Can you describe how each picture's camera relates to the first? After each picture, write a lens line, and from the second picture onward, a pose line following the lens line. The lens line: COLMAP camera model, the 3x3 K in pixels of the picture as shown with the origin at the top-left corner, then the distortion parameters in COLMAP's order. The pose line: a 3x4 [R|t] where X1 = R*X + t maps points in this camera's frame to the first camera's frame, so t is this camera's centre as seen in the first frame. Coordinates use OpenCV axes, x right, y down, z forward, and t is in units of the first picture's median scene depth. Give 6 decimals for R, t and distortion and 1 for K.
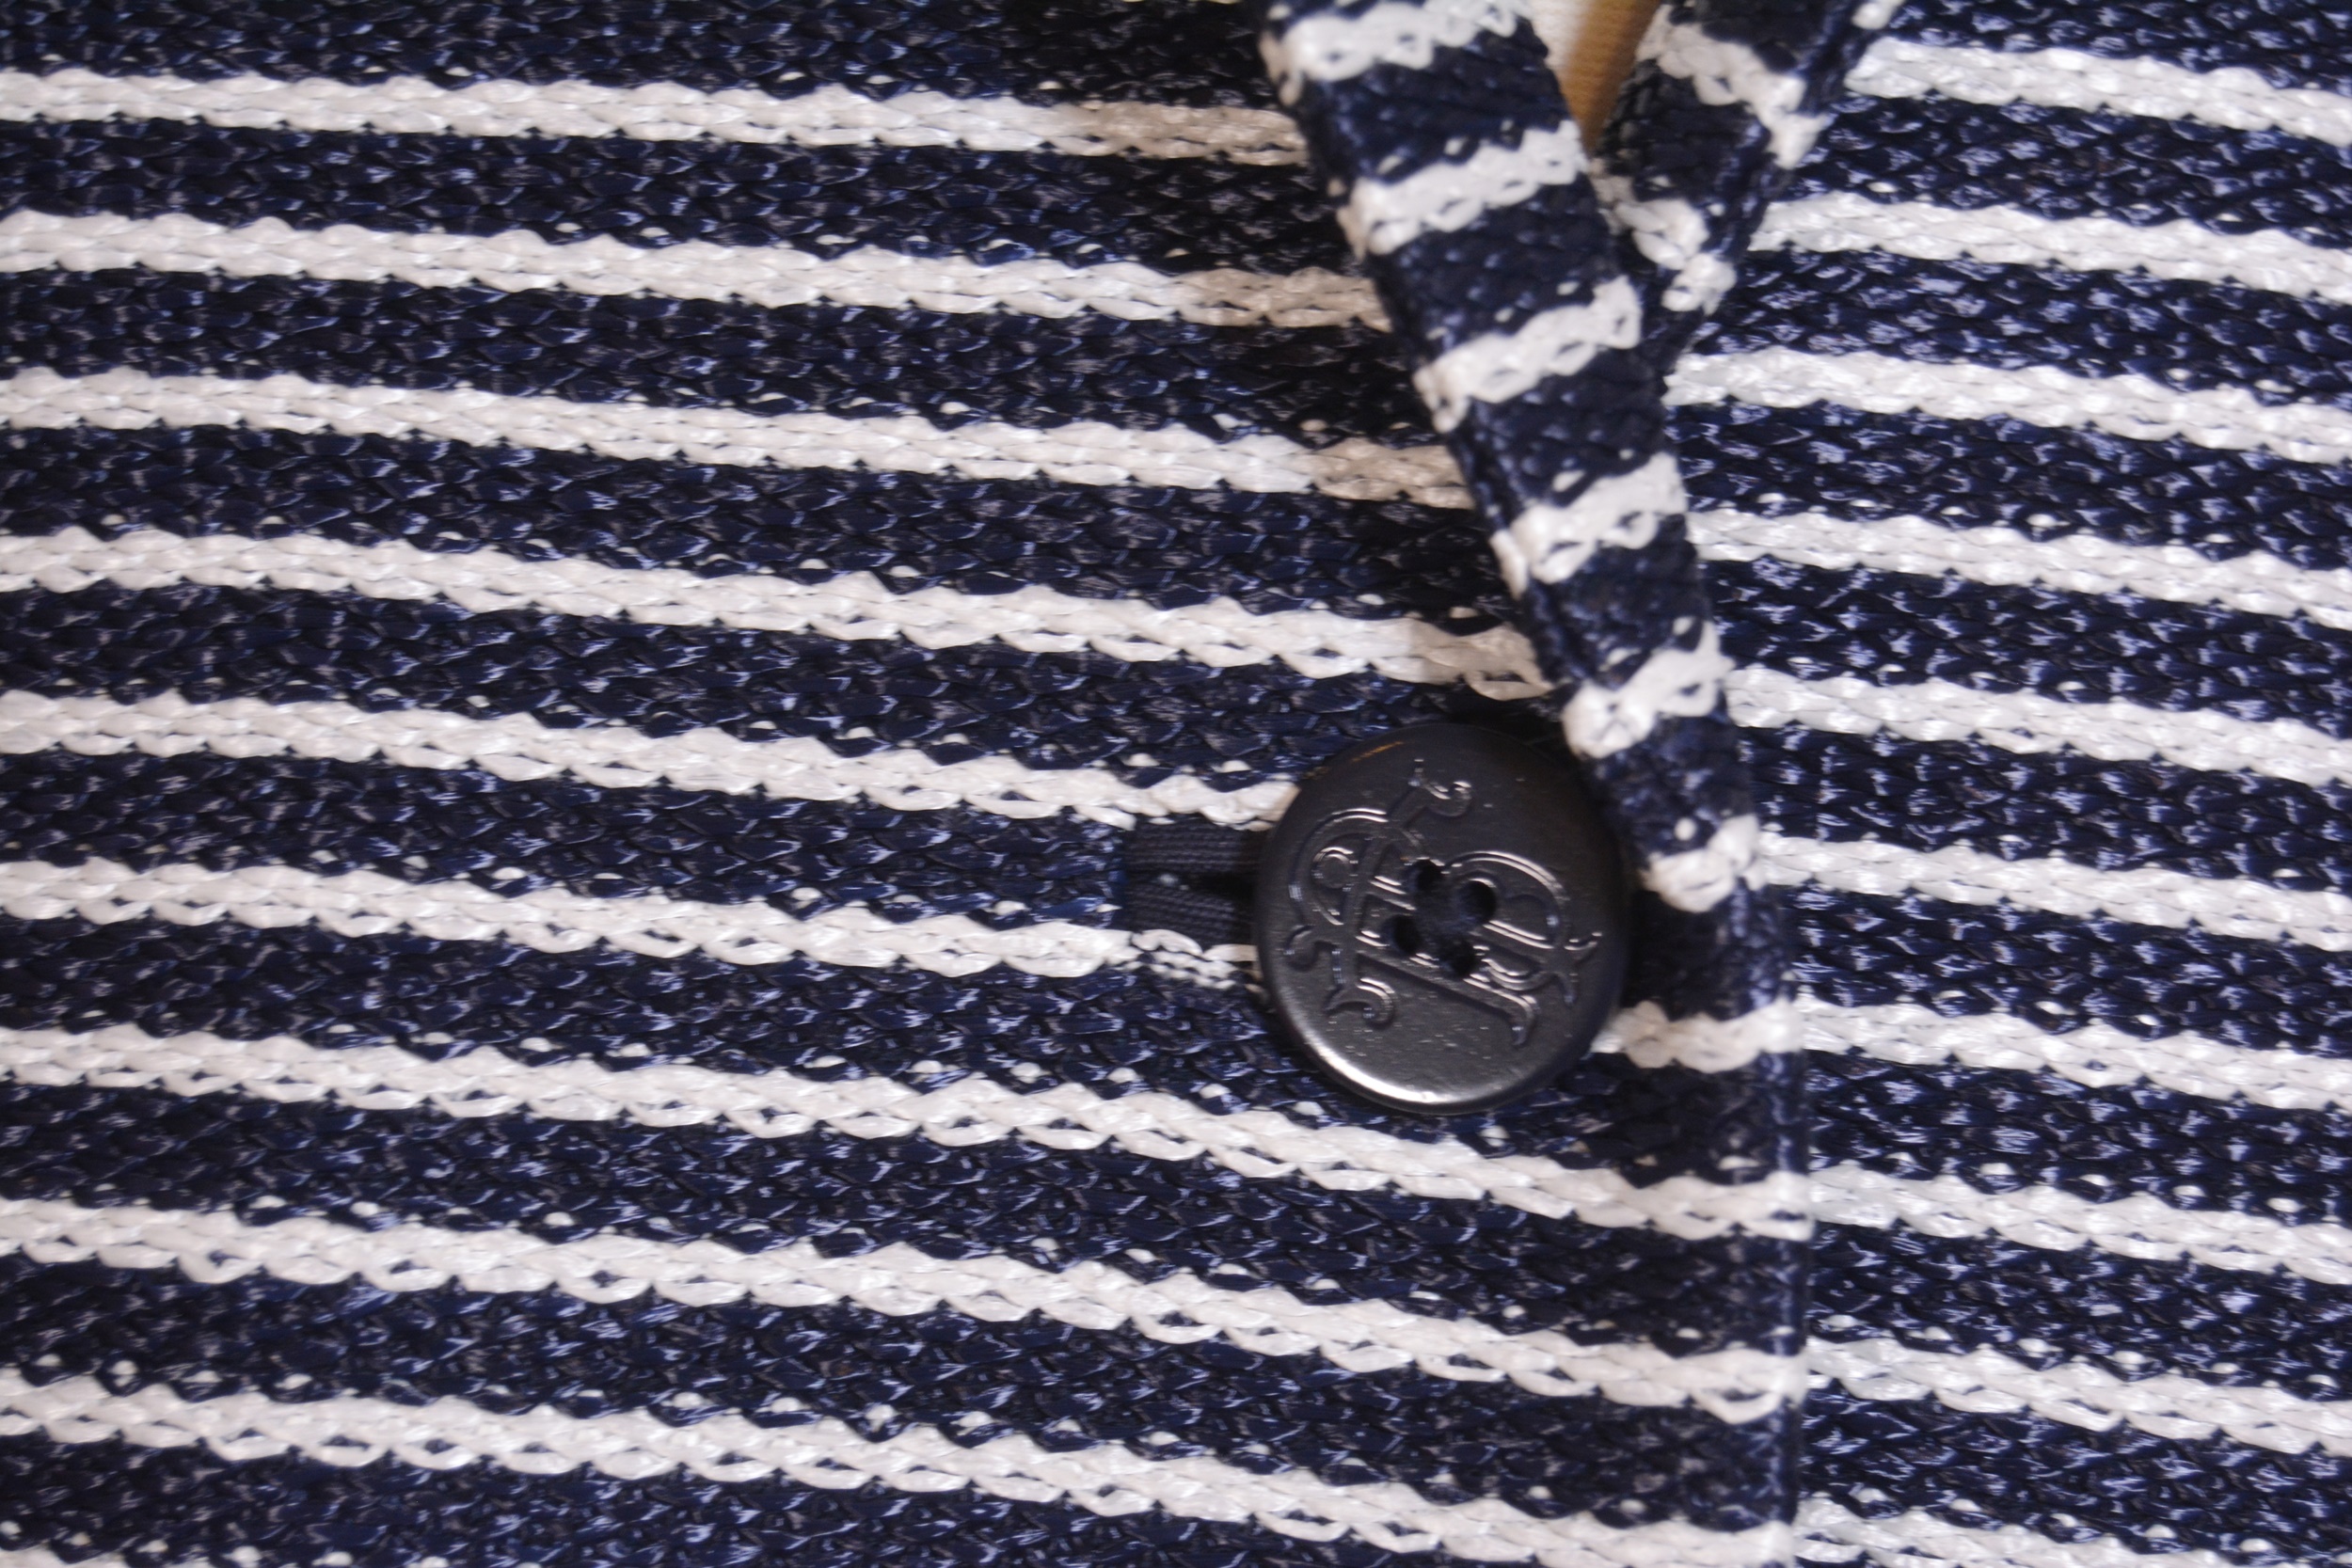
lens RADIAL K [[4533.6, 0, 1244.8], [0, 4533.6, 782.9], [0, 0, 1]] dist [-0.035120, 0.000000]
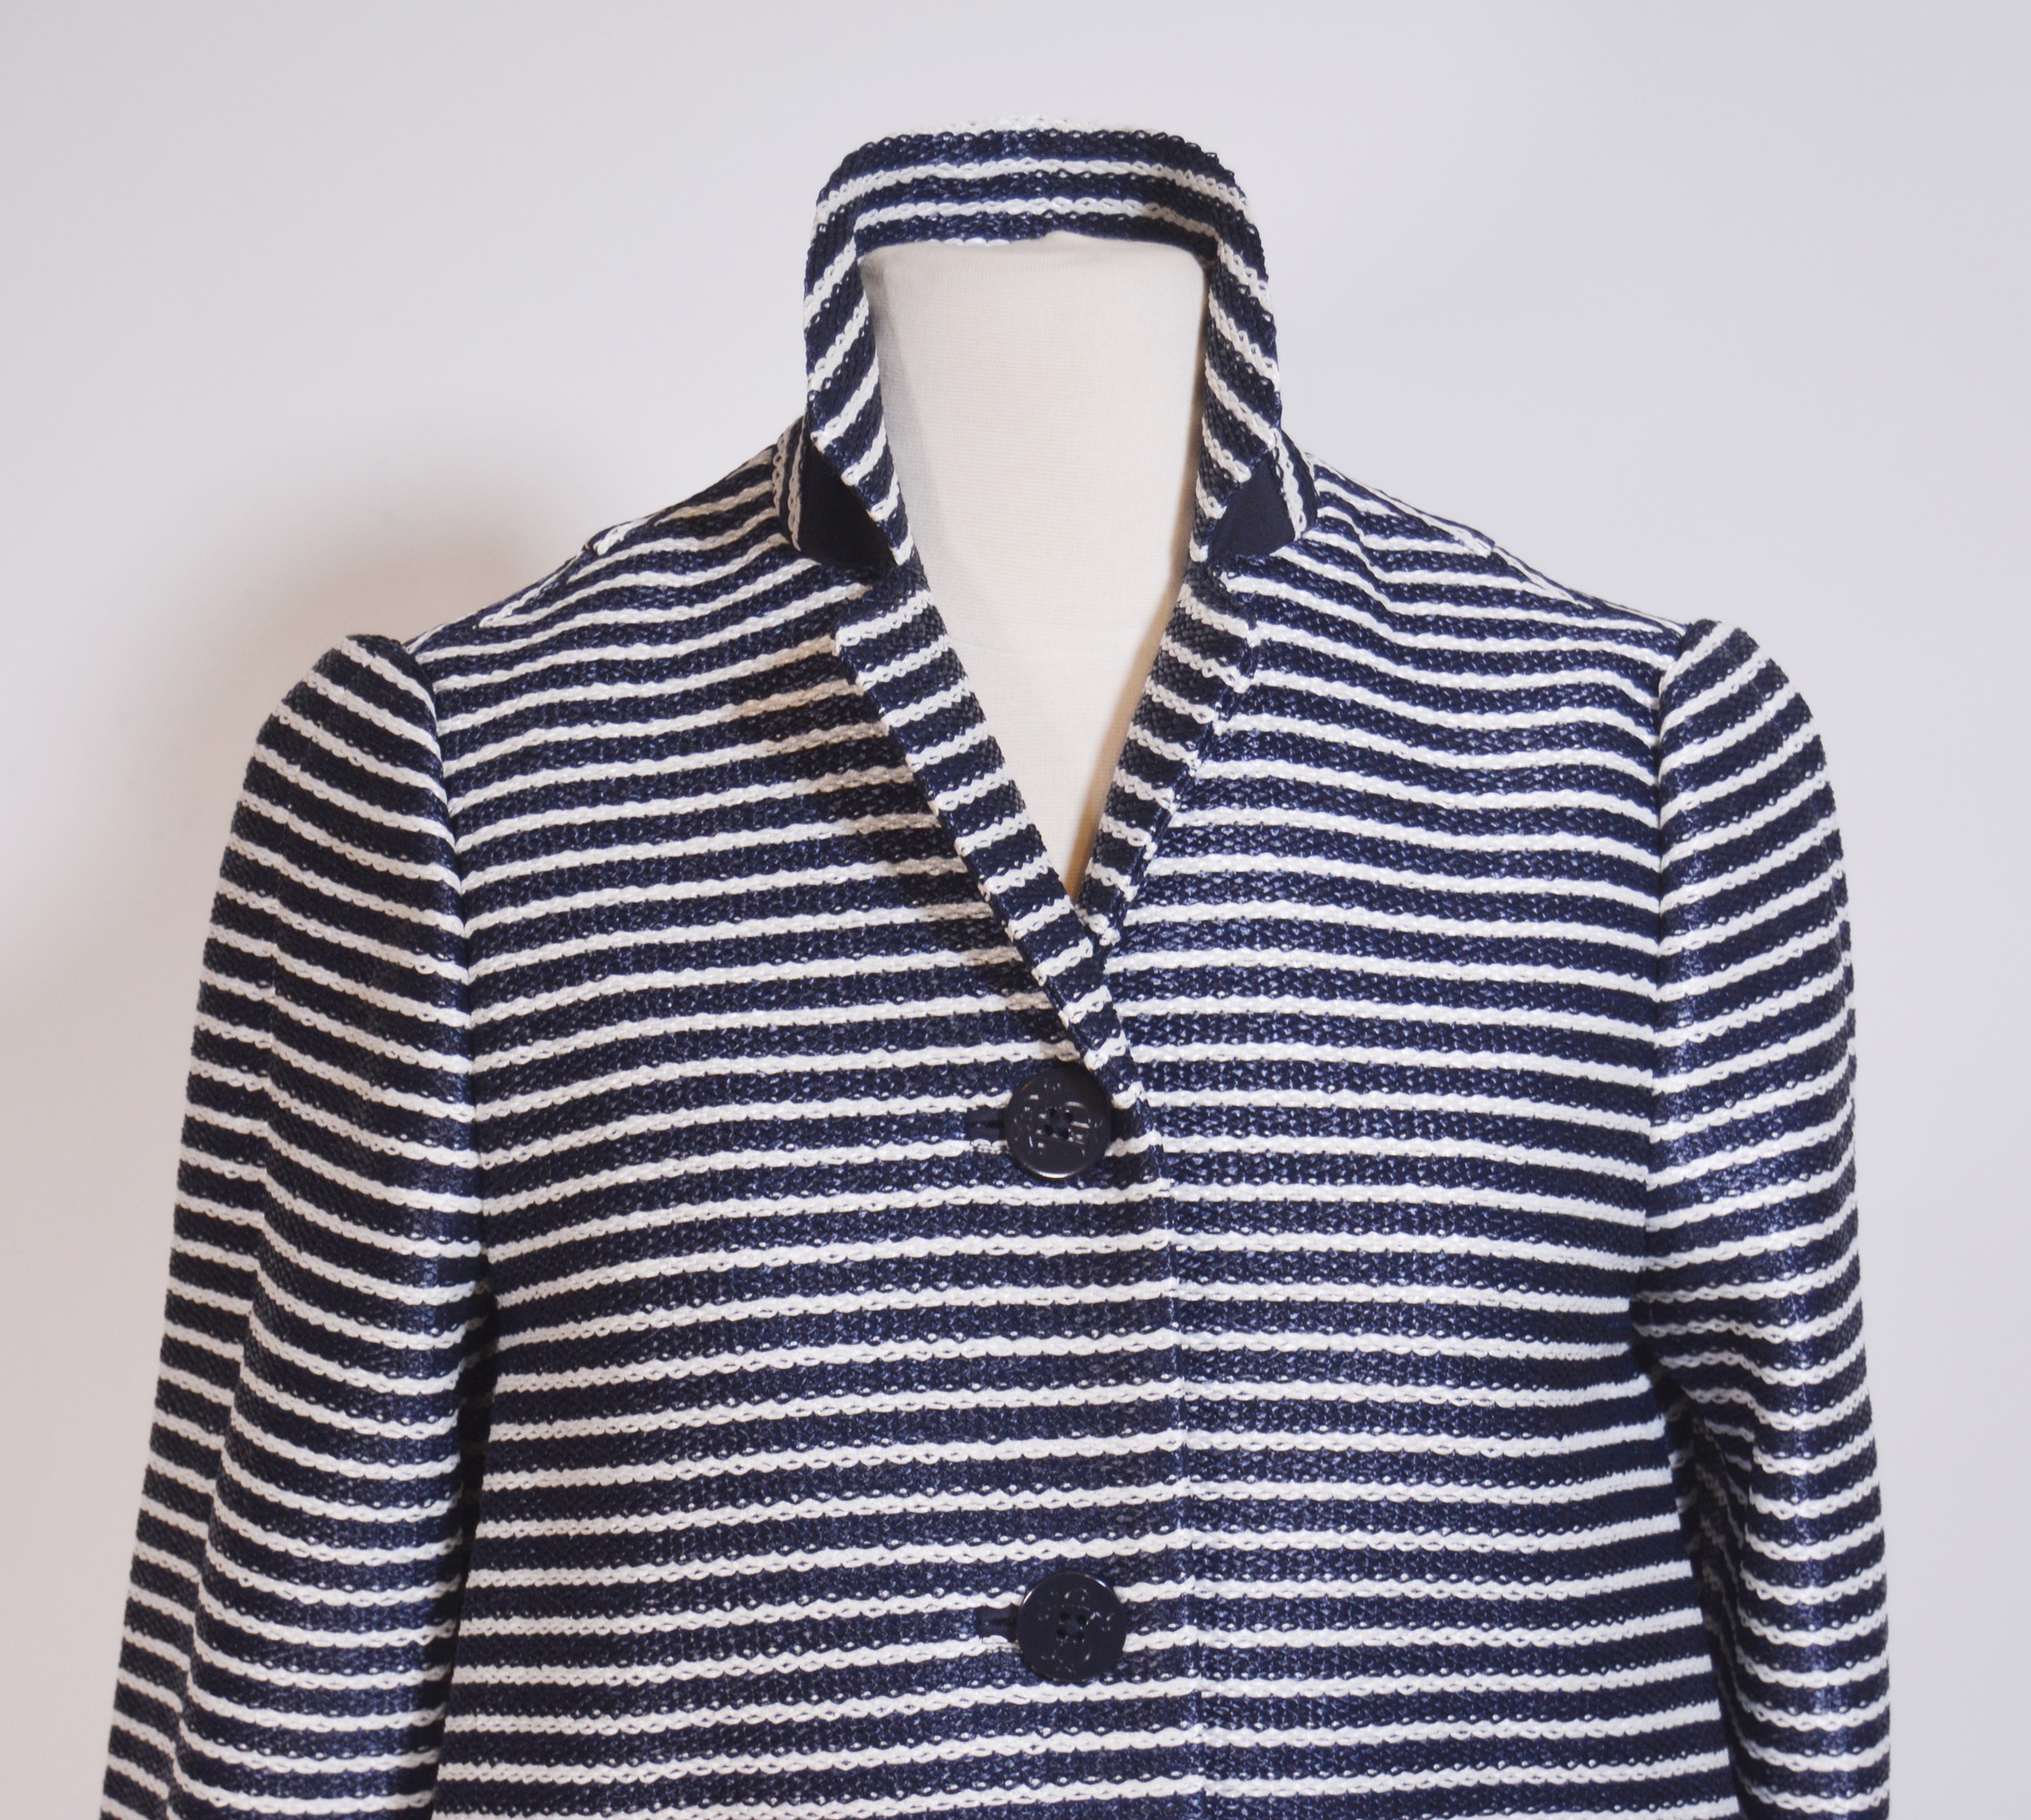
lens RADIAL K [[4374.4, 0, 1012.6], [0, 4374.4, 908.6], [0, 0, 1]] dist [-0.236584, 0.000000]
pose [[0.992389, -0.120167, 0.026922, -0.061232], [0.122632, 0.984288, -0.127033, 0.284702], [-0.011234, 0.129368, 0.991533, -2.321313]]
